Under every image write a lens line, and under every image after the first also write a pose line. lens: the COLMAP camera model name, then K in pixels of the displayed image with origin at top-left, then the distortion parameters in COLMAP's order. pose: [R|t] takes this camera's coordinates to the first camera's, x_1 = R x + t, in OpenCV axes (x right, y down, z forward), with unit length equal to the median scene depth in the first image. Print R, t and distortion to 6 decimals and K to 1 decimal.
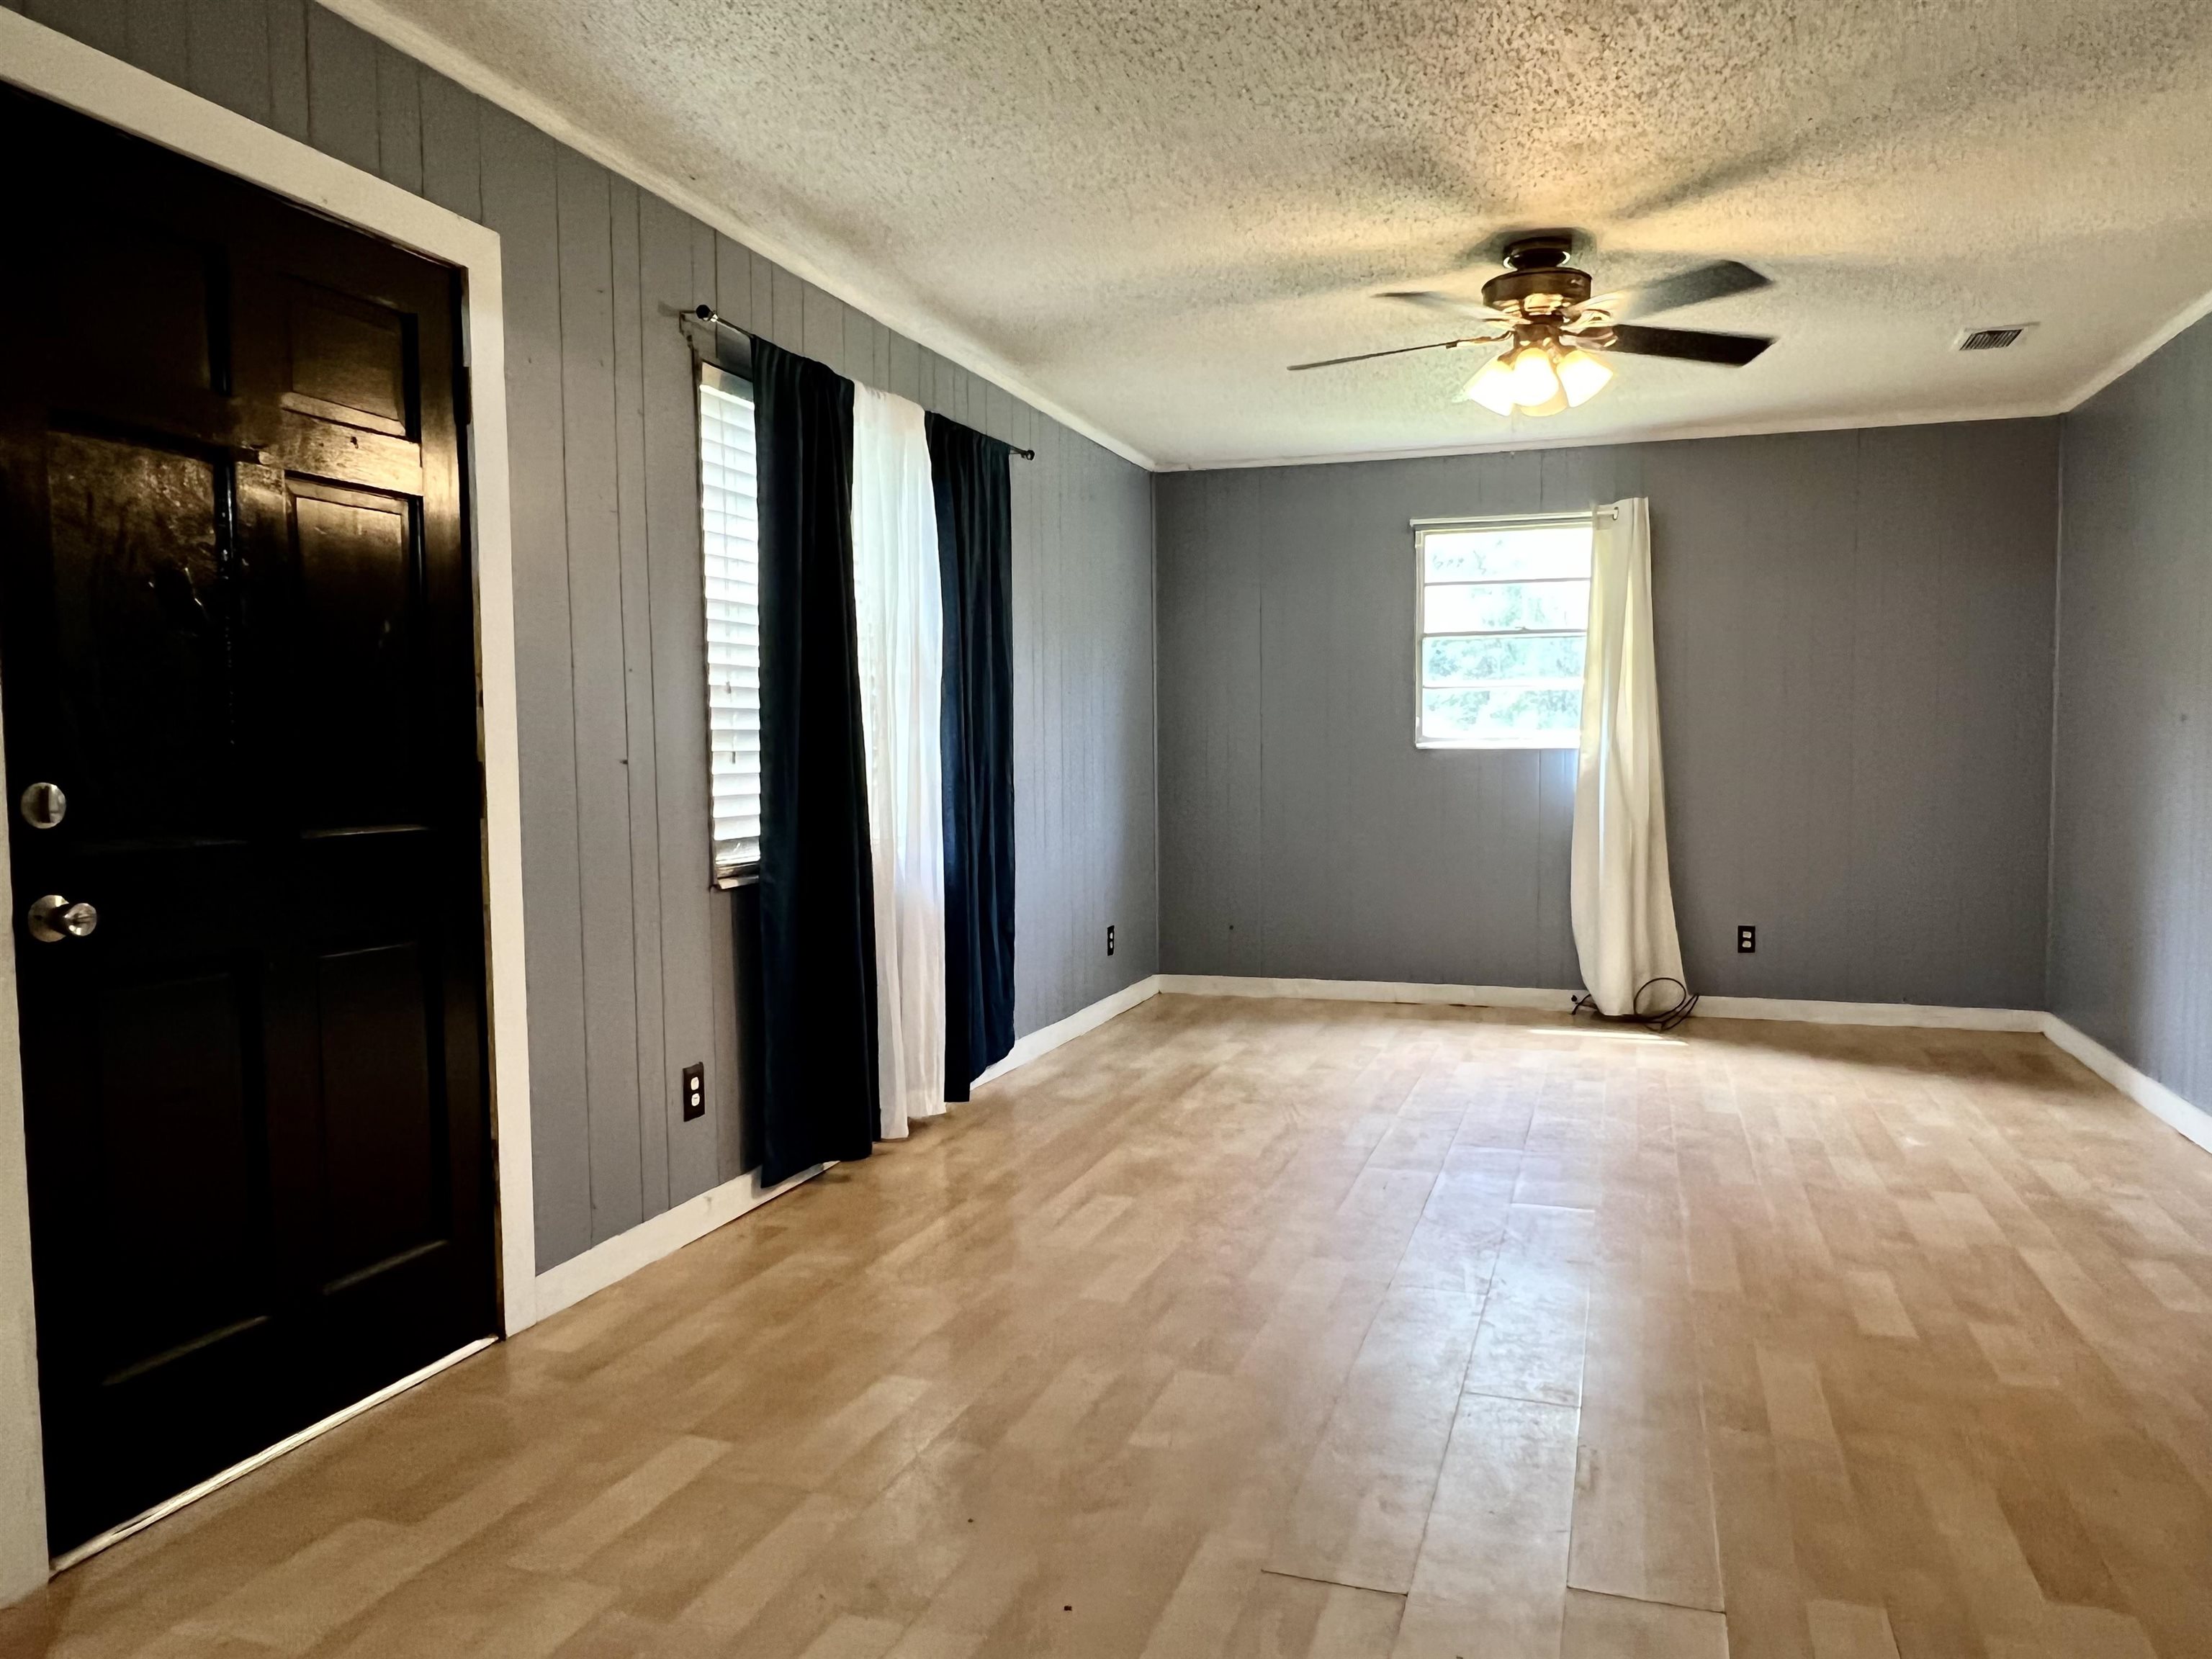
lens RADIAL K [[1542.6, 0, 1120.0], [0, 1542.6, 834.7], [0, 0, 1]] dist [0.005038, 0.000876]
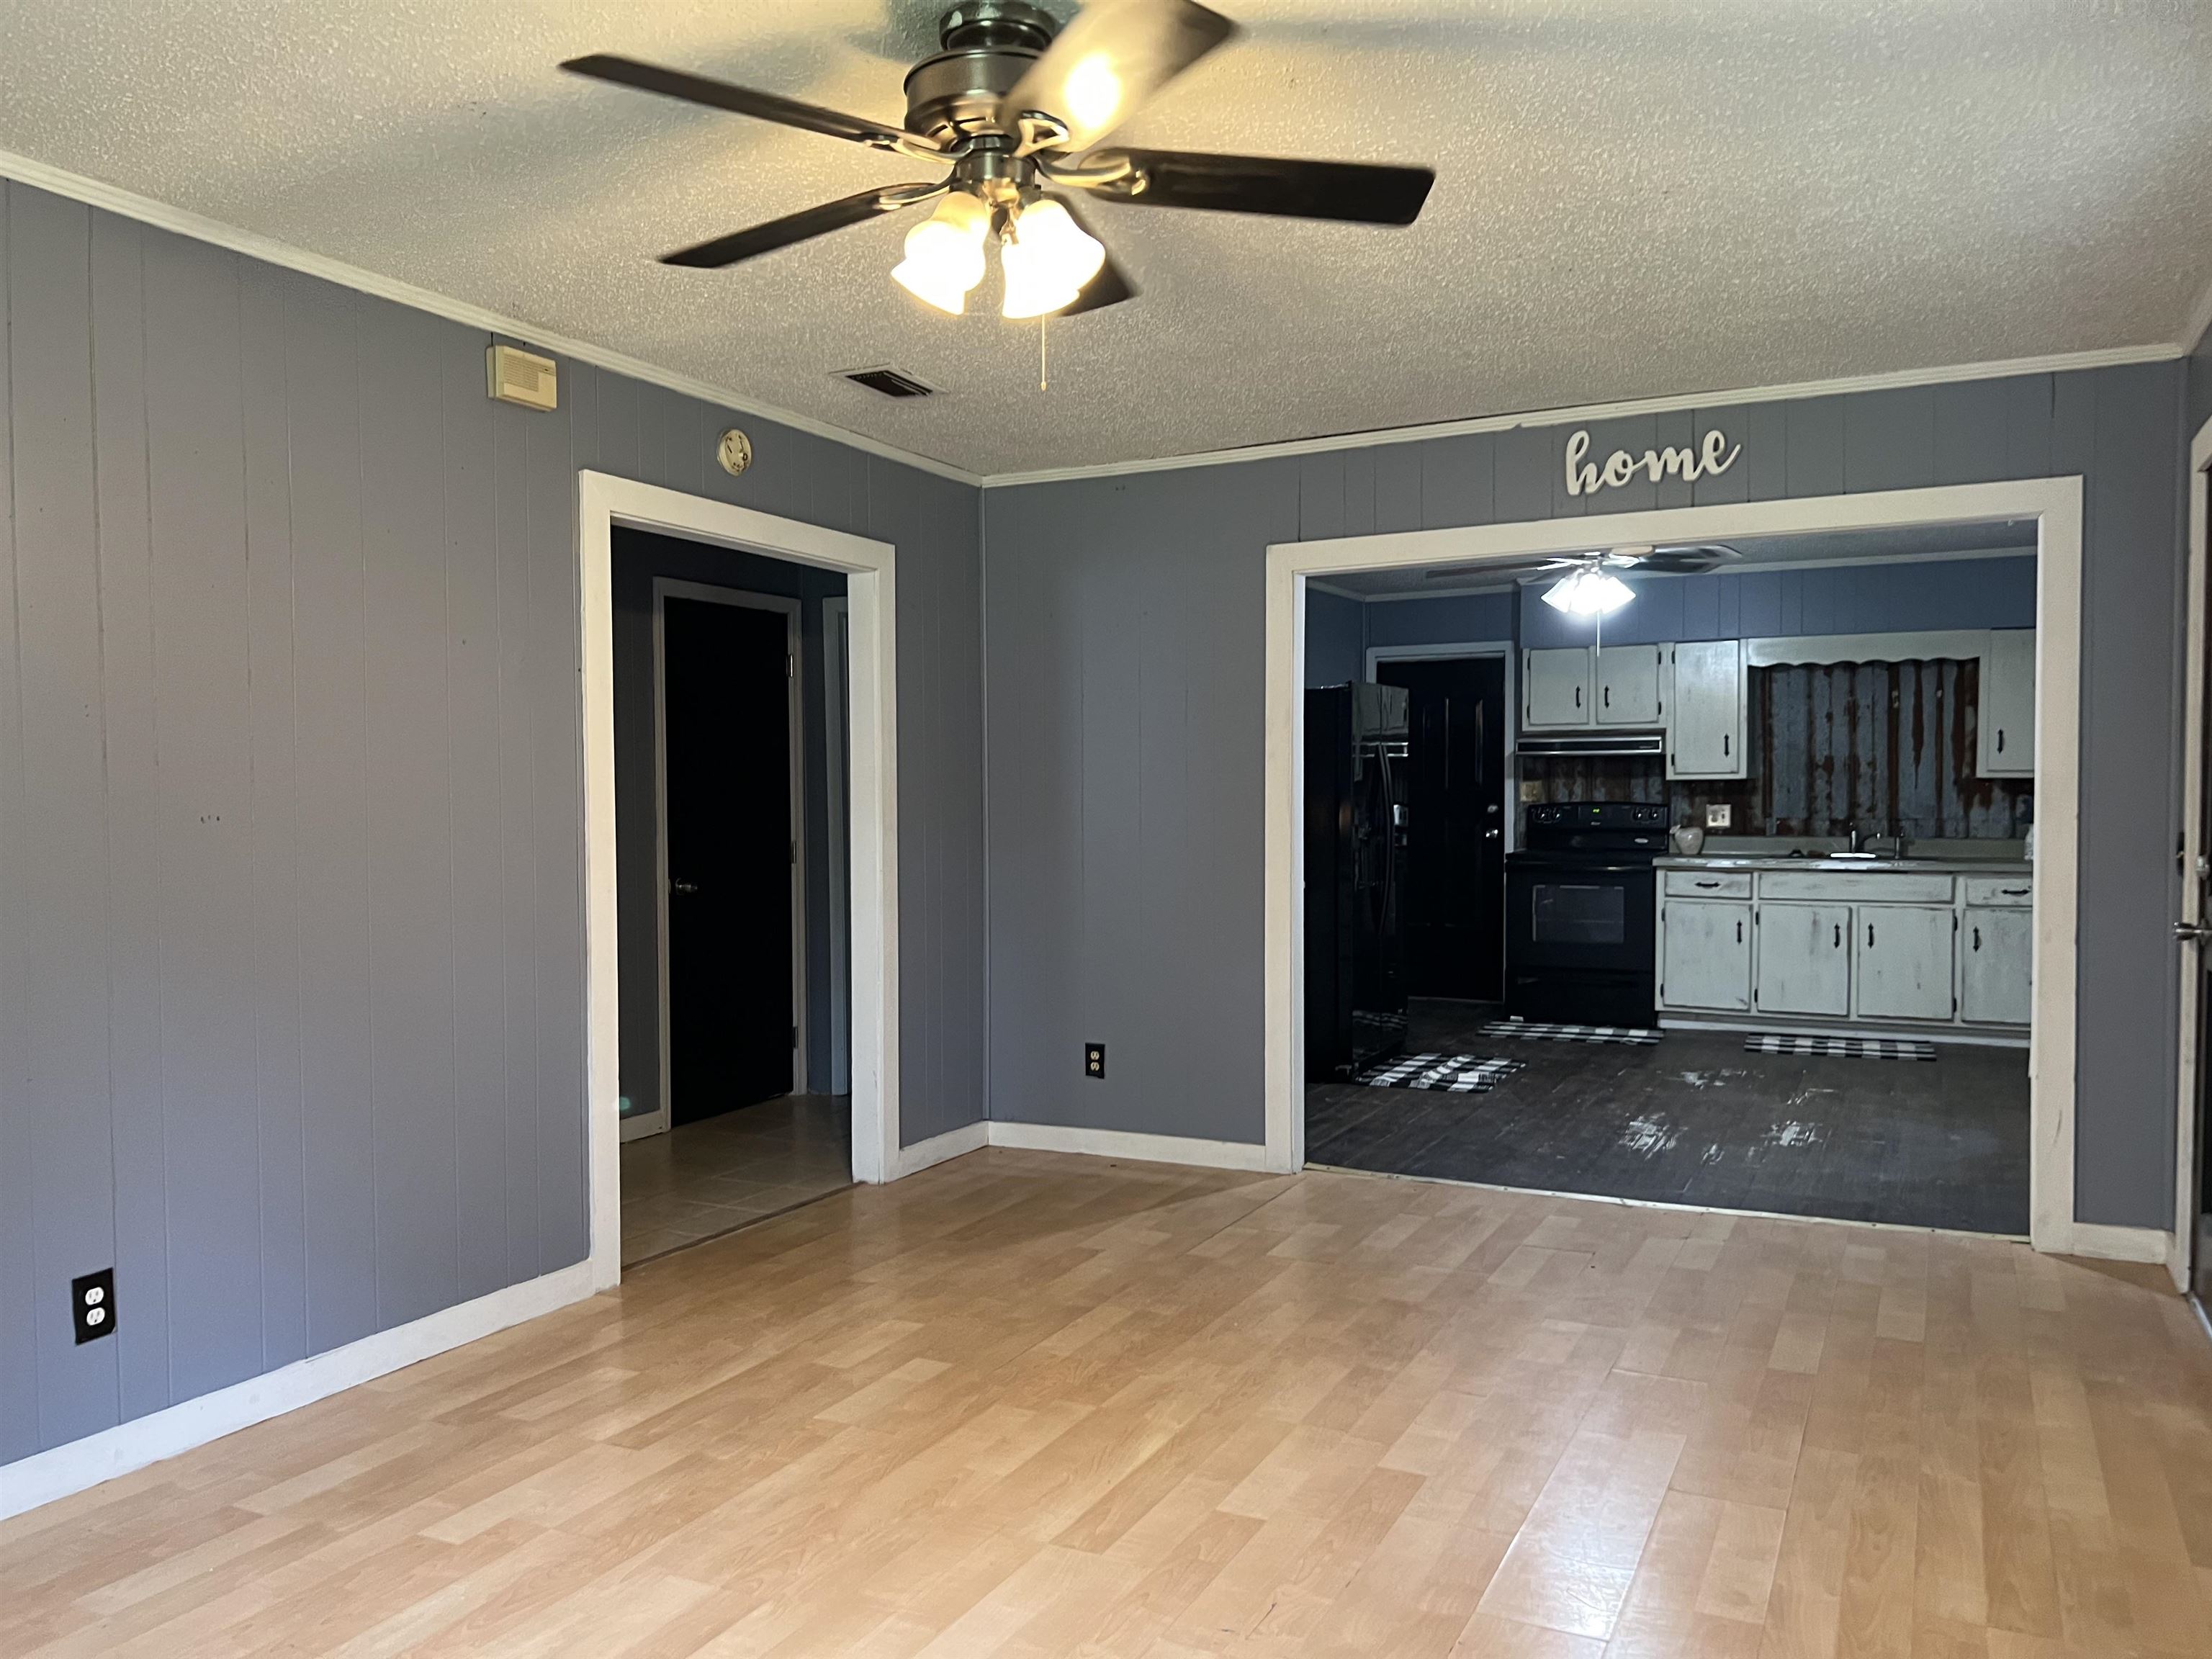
lens RADIAL K [[1671.8, 0, 1075.0], [0, 1671.8, 845.9], [0, 0, 1]] dist [0.049836, -0.102731]
pose [[-0.987546, 0.007522, 0.157152, 0.152942], [0.021494, 0.995941, 0.087401, -0.134686], [-0.155856, 0.089691, -0.983699, 1.736054]]
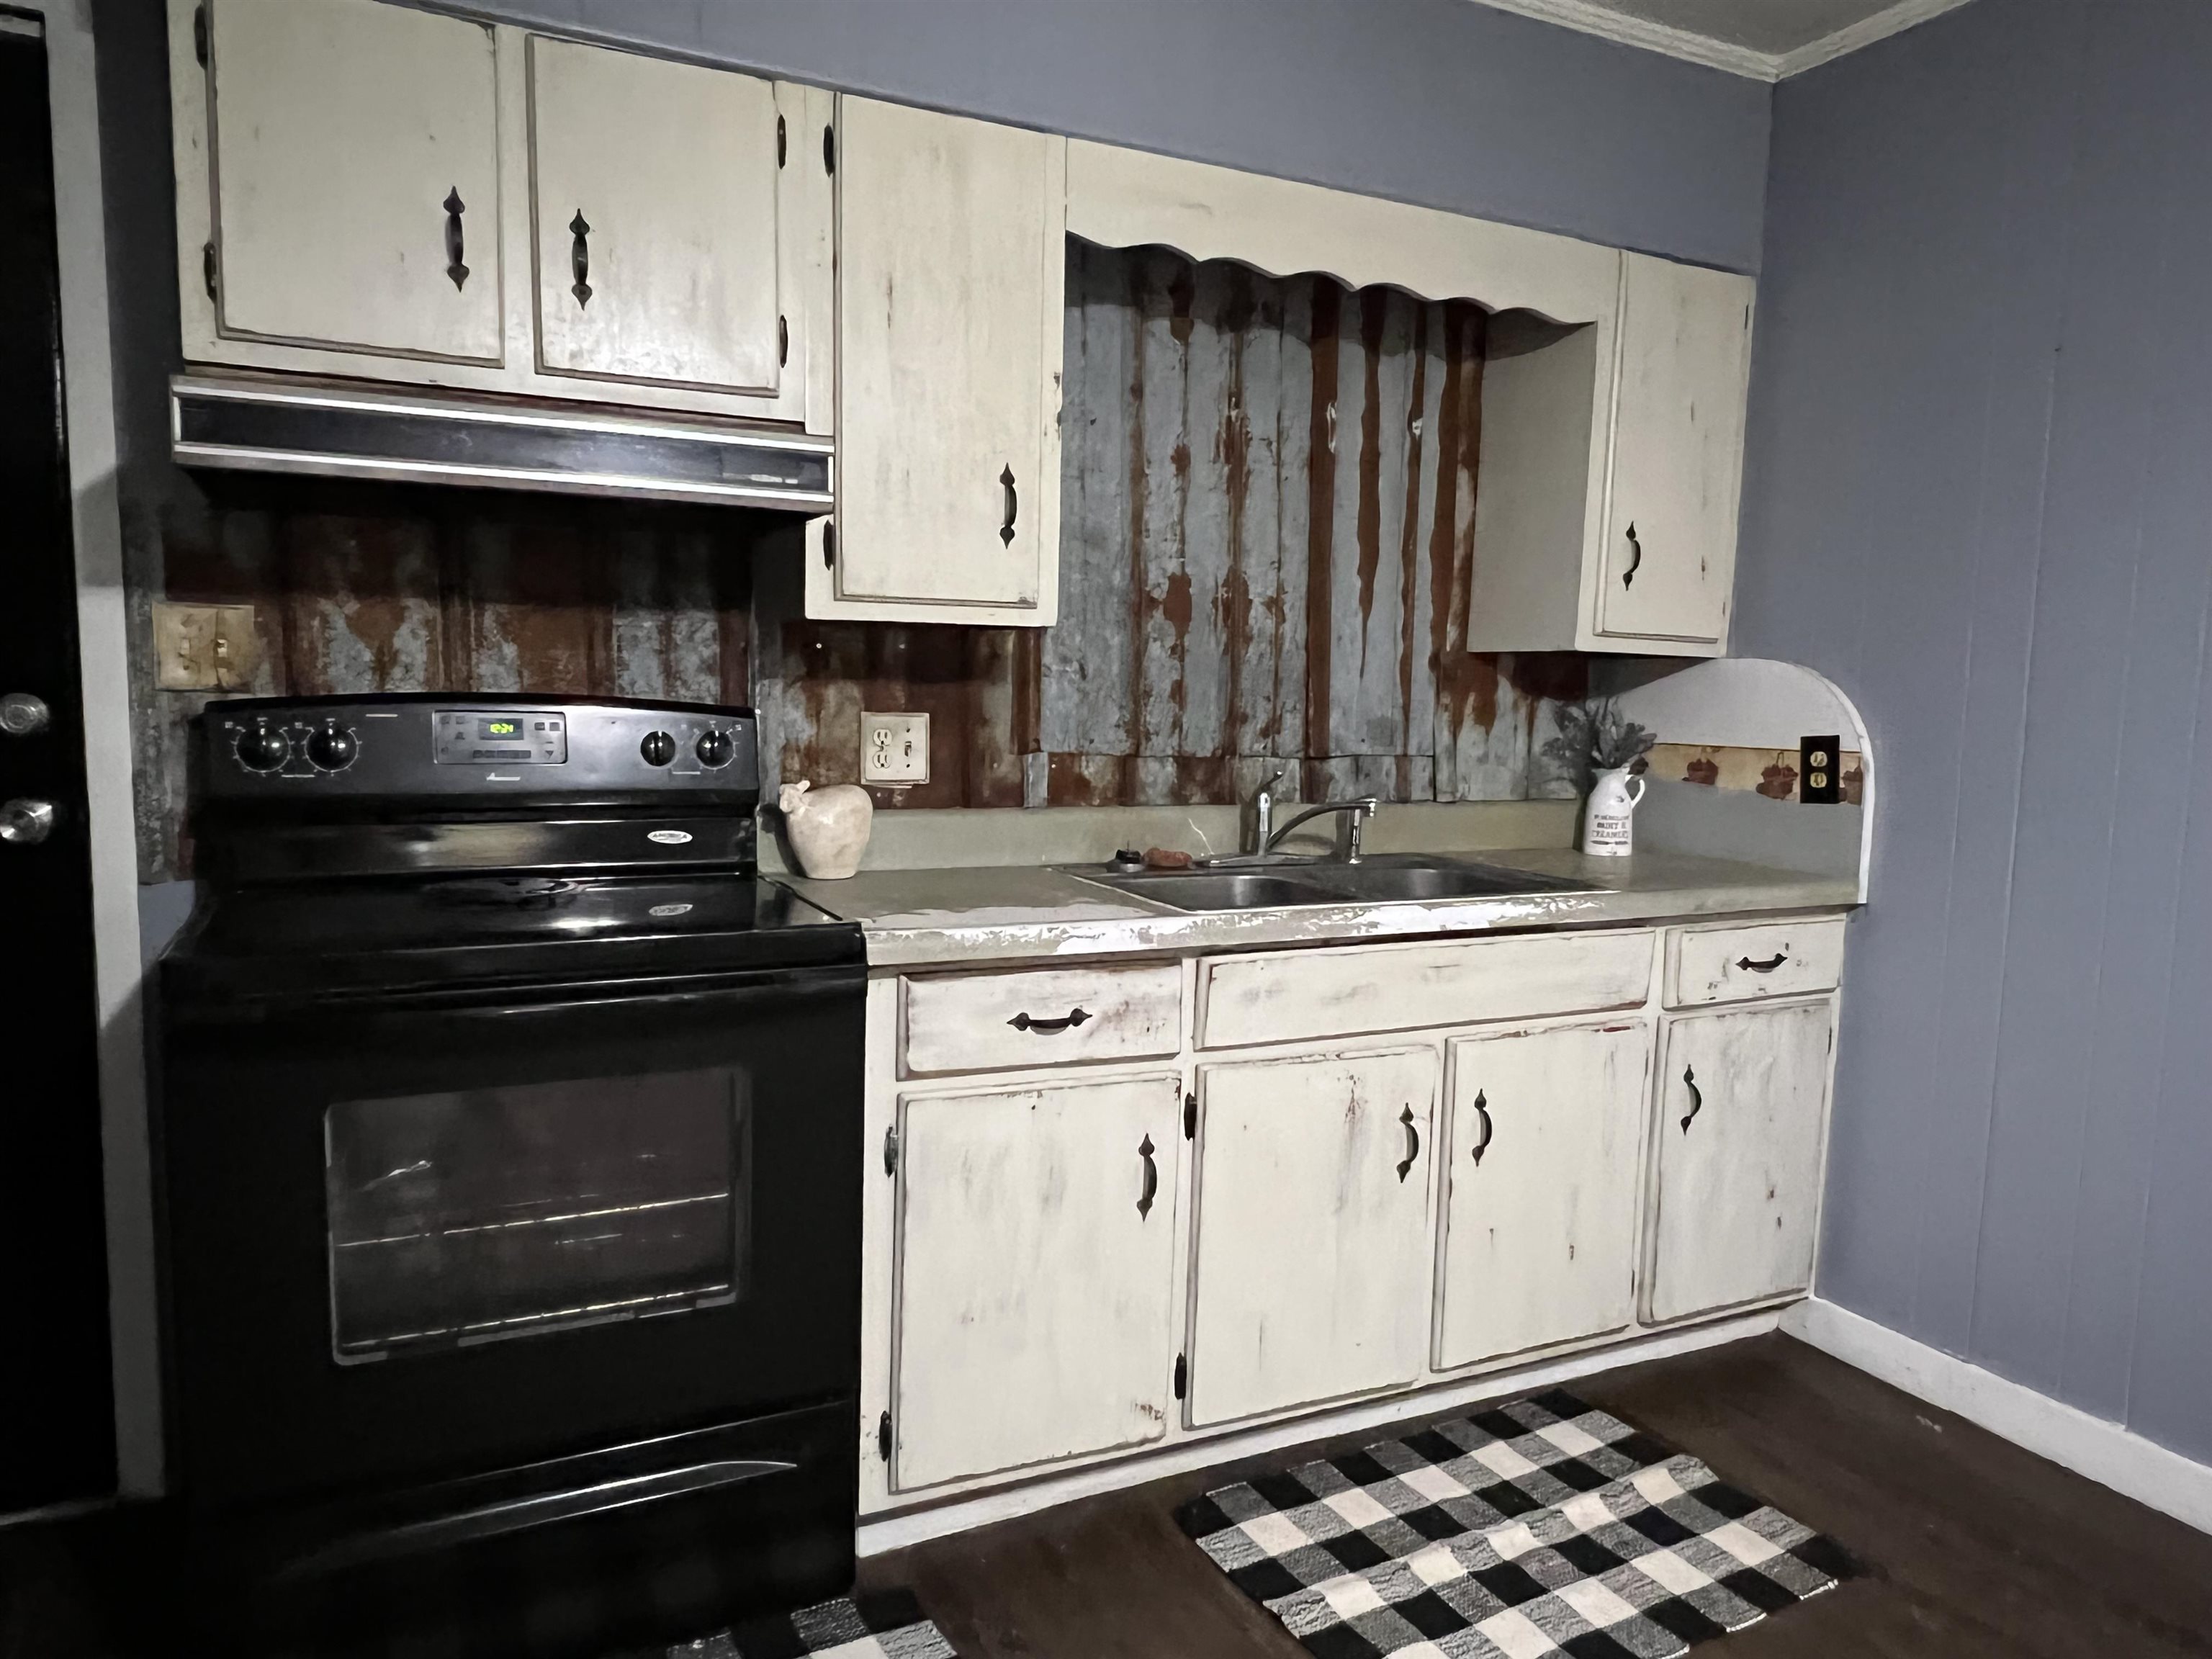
lens RADIAL K [[1473.0, 0, 1091.0], [0, 1473.0, 842.6], [0, 0, 1]] dist [-0.000710, -0.001857]
pose [[-0.717303, 0.064013, -0.693815, 0.017001], [-0.054247, 0.987618, 0.147202, -0.006697], [0.694647, 0.143226, -0.704948, -0.253292]]
